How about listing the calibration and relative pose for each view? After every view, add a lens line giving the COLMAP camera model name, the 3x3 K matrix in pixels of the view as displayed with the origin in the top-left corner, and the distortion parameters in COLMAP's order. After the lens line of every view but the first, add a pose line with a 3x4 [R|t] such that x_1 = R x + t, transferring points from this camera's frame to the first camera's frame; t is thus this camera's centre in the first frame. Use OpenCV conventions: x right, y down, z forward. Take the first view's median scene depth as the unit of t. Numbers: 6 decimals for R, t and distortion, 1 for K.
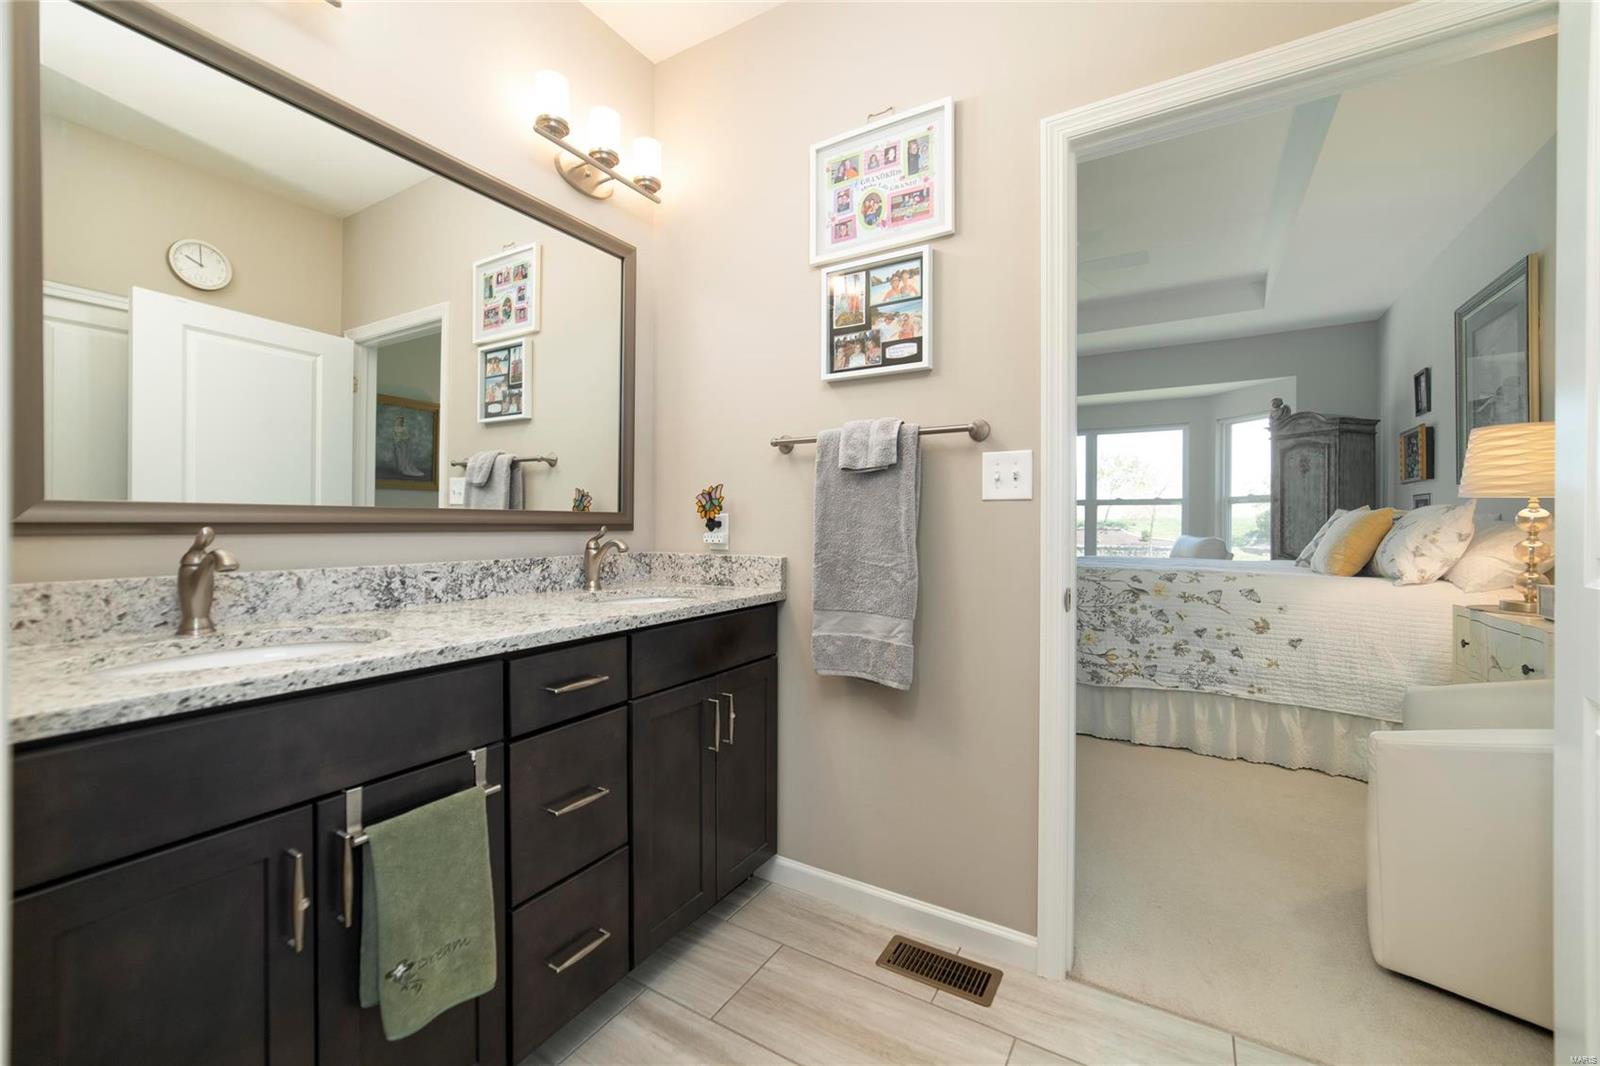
lens RADIAL K [[625.1, 0, 800.8], [0, 625.1, 527.8], [0, 0, 1]] dist [-0.017546, 0.007949]
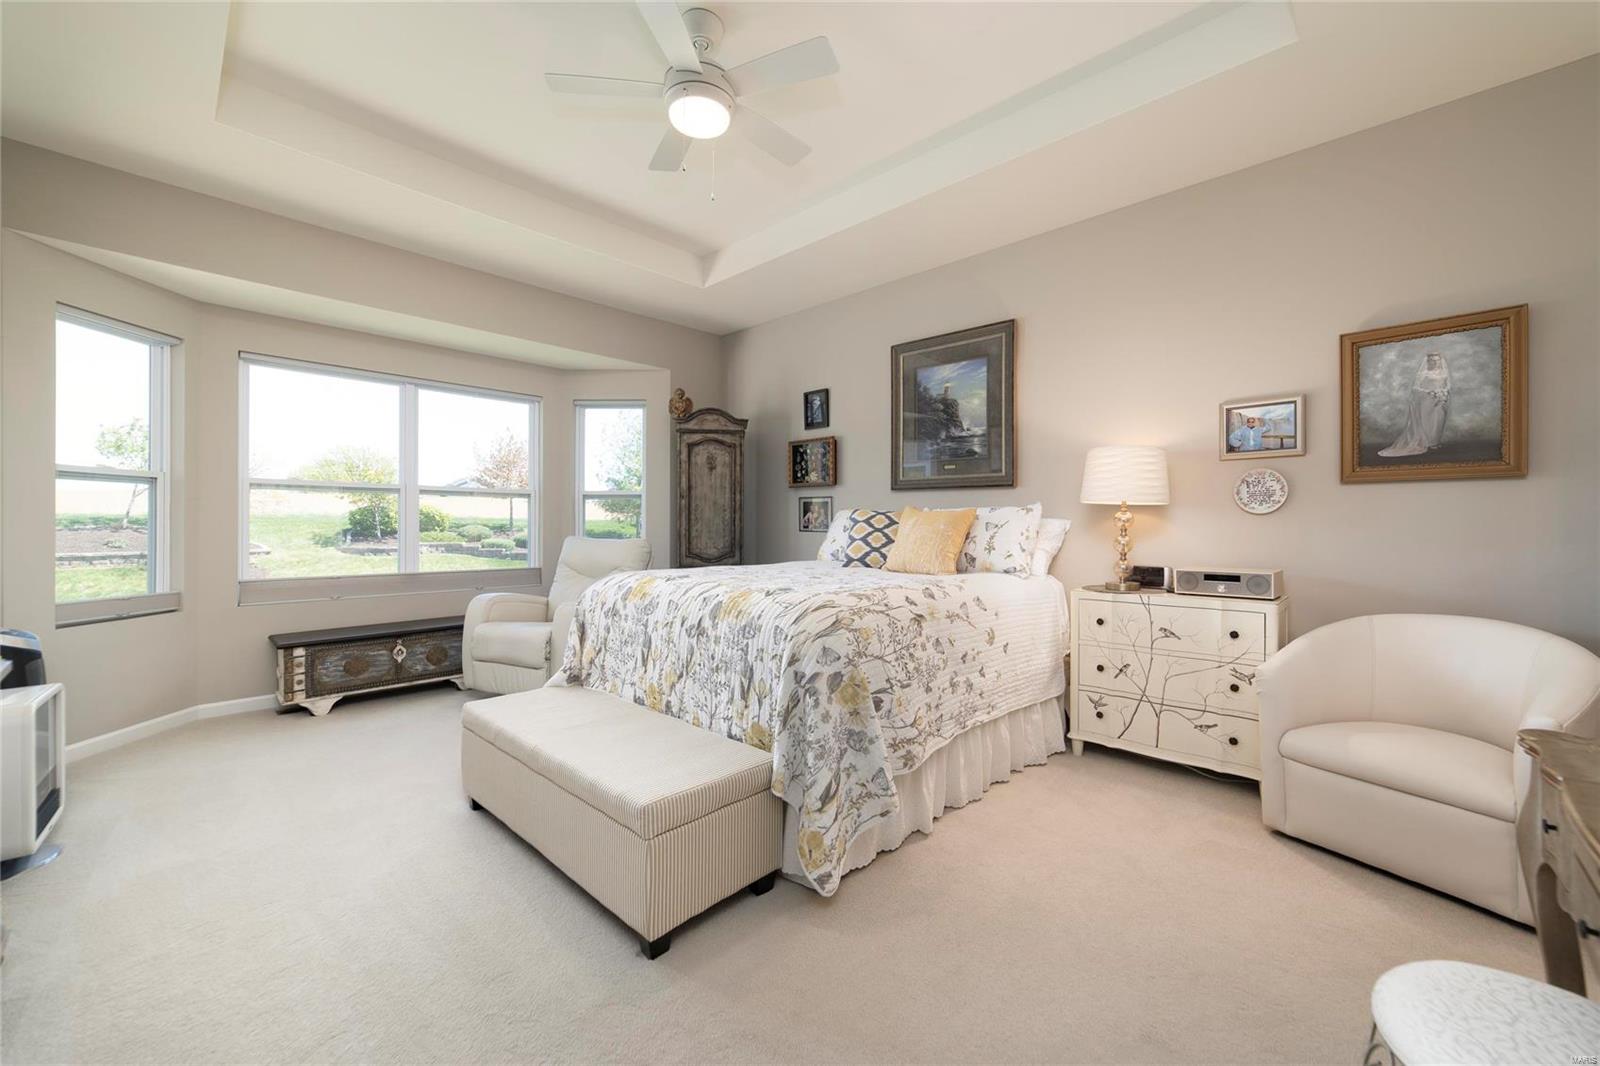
lens RADIAL K [[625.1, 0, 800.8], [0, 625.1, 527.8], [0, 0, 1]] dist [-0.017546, 0.007949]
pose [[0.201285, -0.007400, 0.979505, -0.181634], [0.003966, 0.999969, 0.006739, -0.006277], [-0.979525, 0.002529, 0.201308, 0.979619]]
